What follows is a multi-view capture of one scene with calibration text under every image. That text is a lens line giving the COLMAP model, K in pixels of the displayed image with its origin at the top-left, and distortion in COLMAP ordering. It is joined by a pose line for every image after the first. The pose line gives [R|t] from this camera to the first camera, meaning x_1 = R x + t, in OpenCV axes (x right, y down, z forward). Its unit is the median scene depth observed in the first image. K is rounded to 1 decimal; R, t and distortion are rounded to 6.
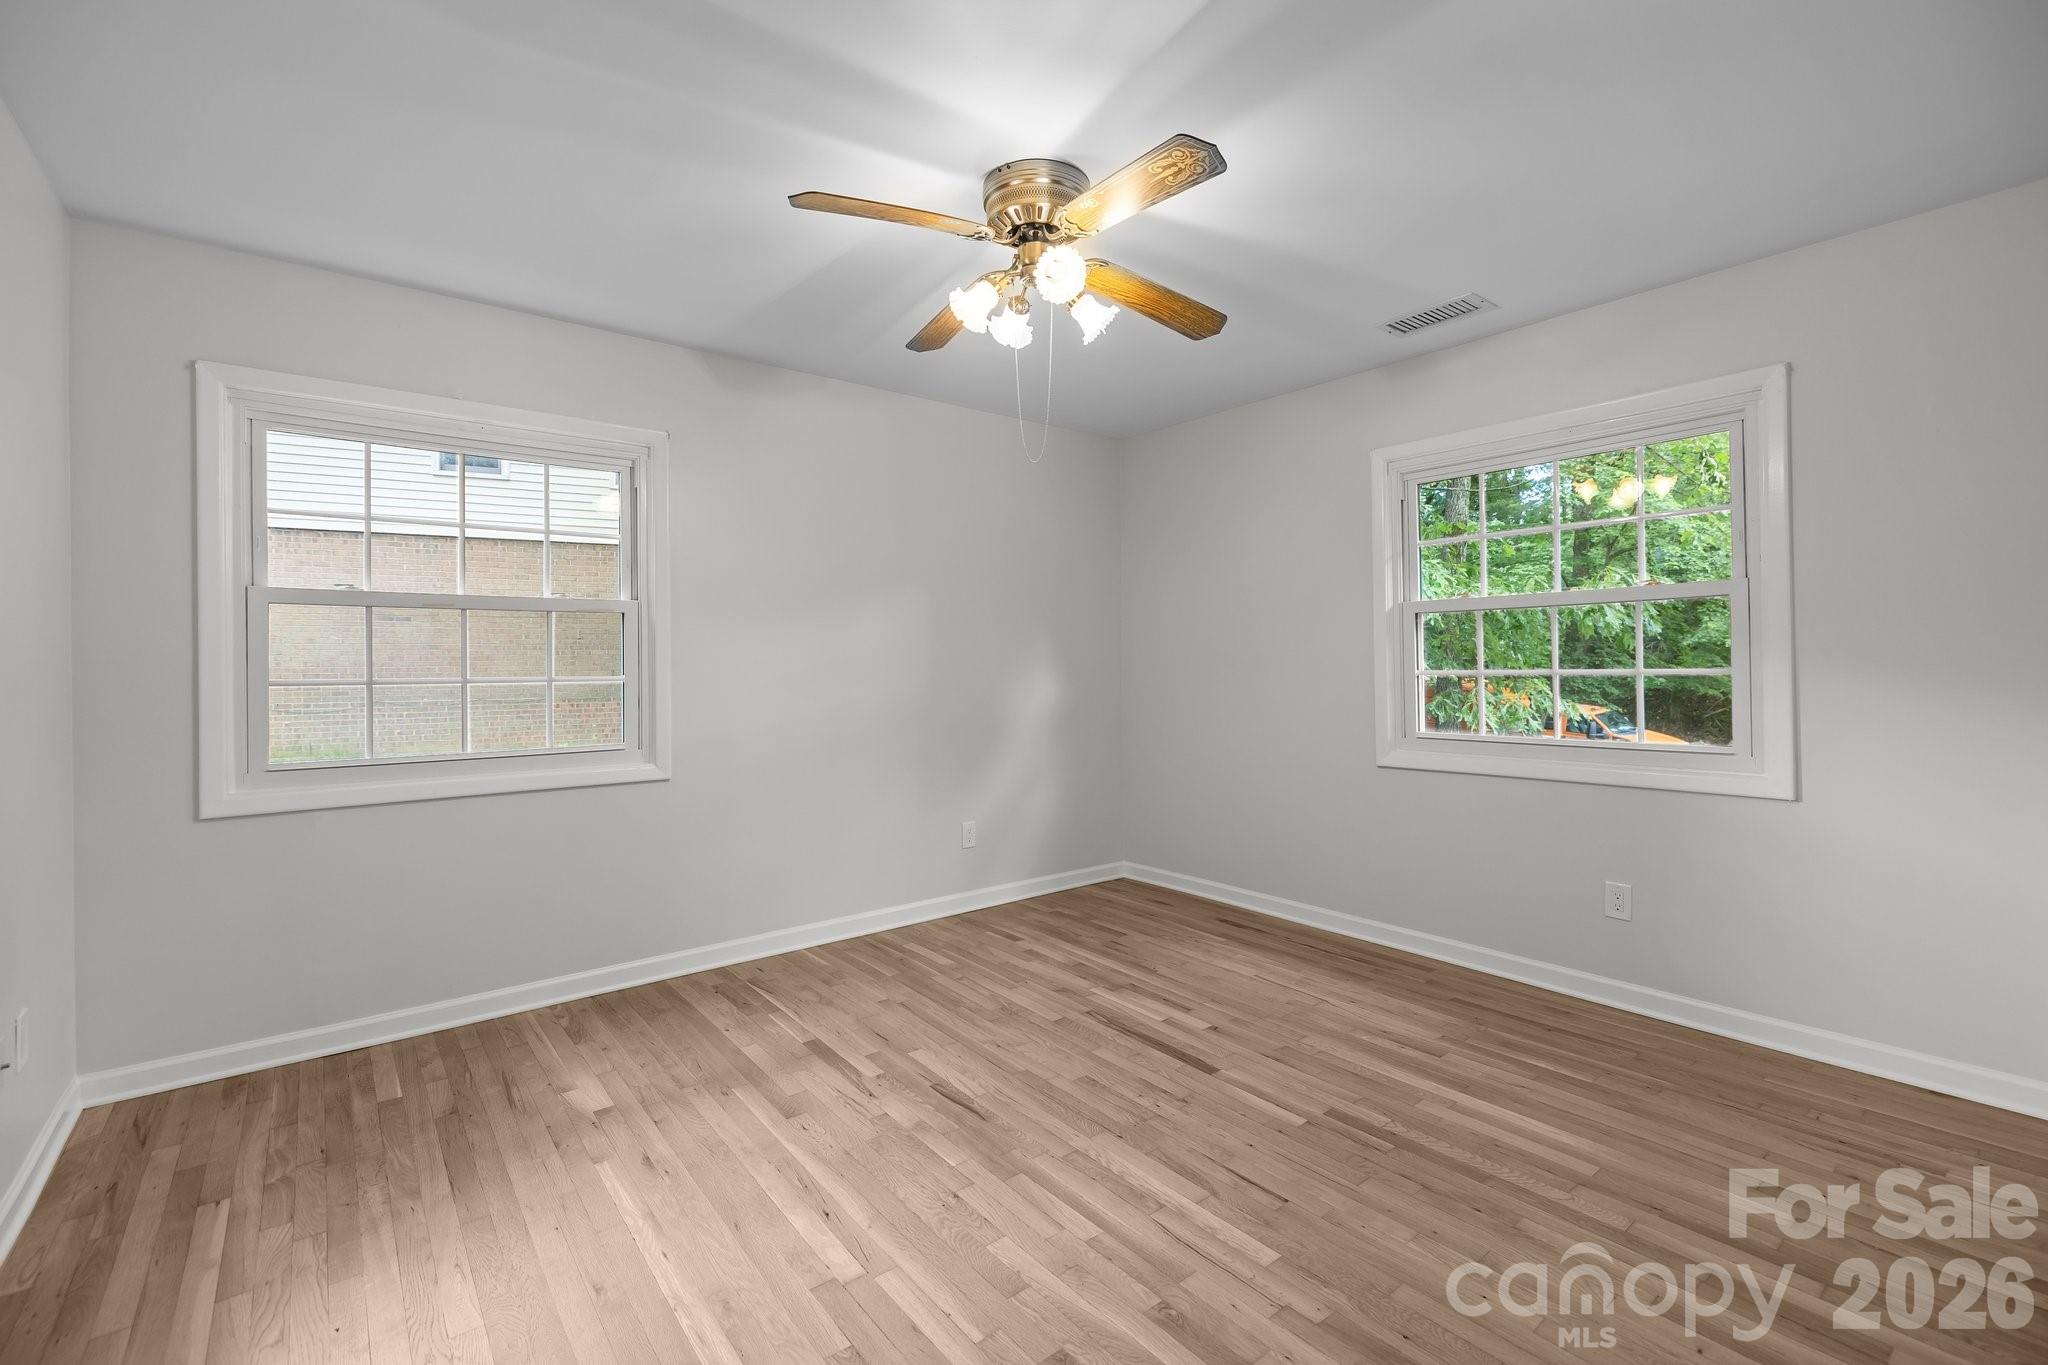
lens RADIAL K [[866.7, 0, 1013.6], [0, 866.7, 648.7], [0, 0, 1]] dist [0.000689, -0.000147]
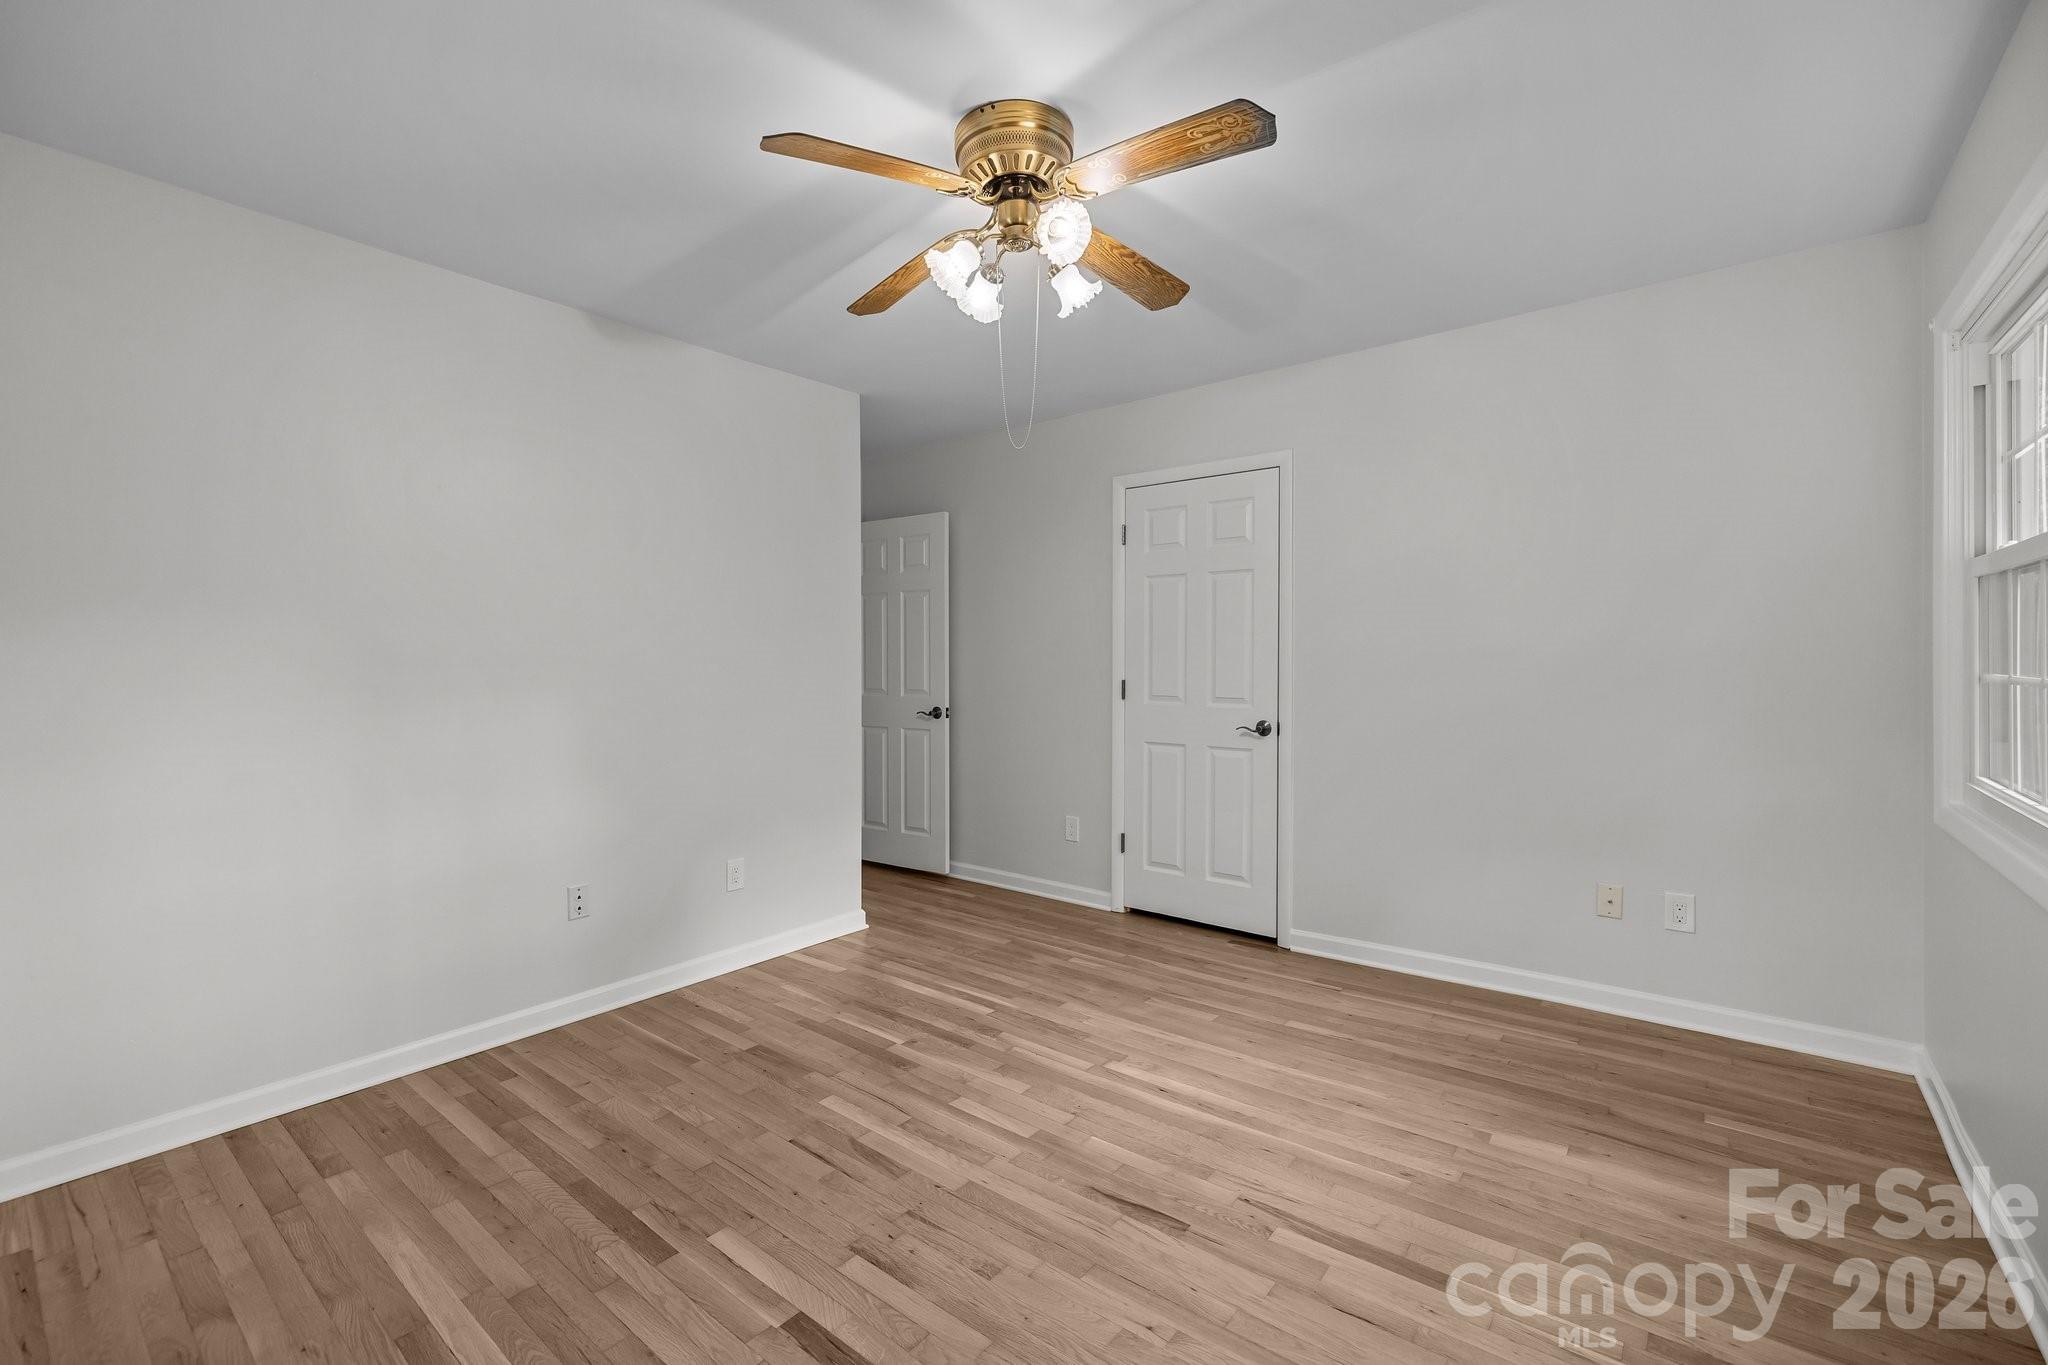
lens RADIAL K [[866.7, 0, 1013.6], [0, 866.7, 648.7], [0, 0, 1]] dist [0.000689, -0.000147]
pose [[-0.974209, 0.010750, -0.225391, 0.240651], [0.013919, 0.999825, -0.012478, 0.007859], [0.225217, -0.015293, -0.974189, 1.883933]]
